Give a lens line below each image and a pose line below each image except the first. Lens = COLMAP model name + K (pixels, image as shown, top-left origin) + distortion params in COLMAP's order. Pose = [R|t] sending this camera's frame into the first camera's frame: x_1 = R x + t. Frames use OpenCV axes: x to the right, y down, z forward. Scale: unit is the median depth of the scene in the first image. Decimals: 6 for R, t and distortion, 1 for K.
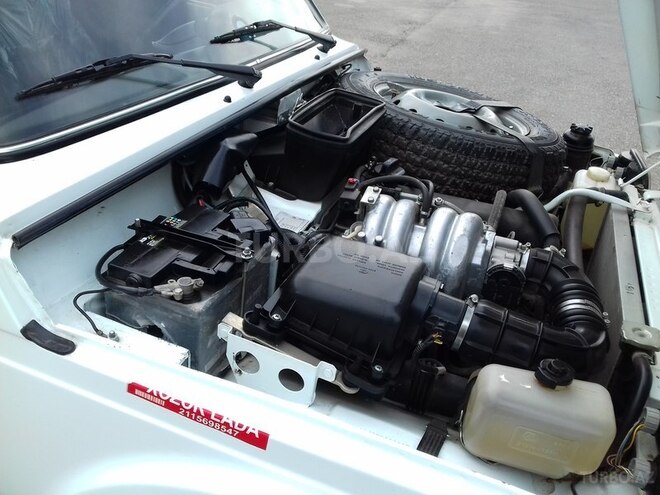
lens RADIAL K [[608.2, 0, 330.0], [0, 608.2, 247.5], [0, 0, 1]] dist [0.065774, -0.136966]
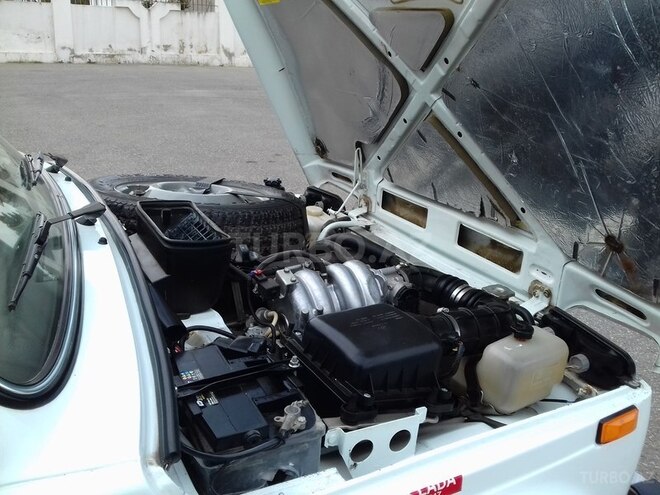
lens RADIAL K [[608.2, 0, 330.0], [0, 608.2, 247.5], [0, 0, 1]] dist [0.065774, -0.136966]
pose [[0.649722, -0.325850, 0.686791, -0.609344], [0.393183, 0.917282, 0.063246, -0.172078], [-0.650590, 0.228943, 0.724098, 0.151587]]
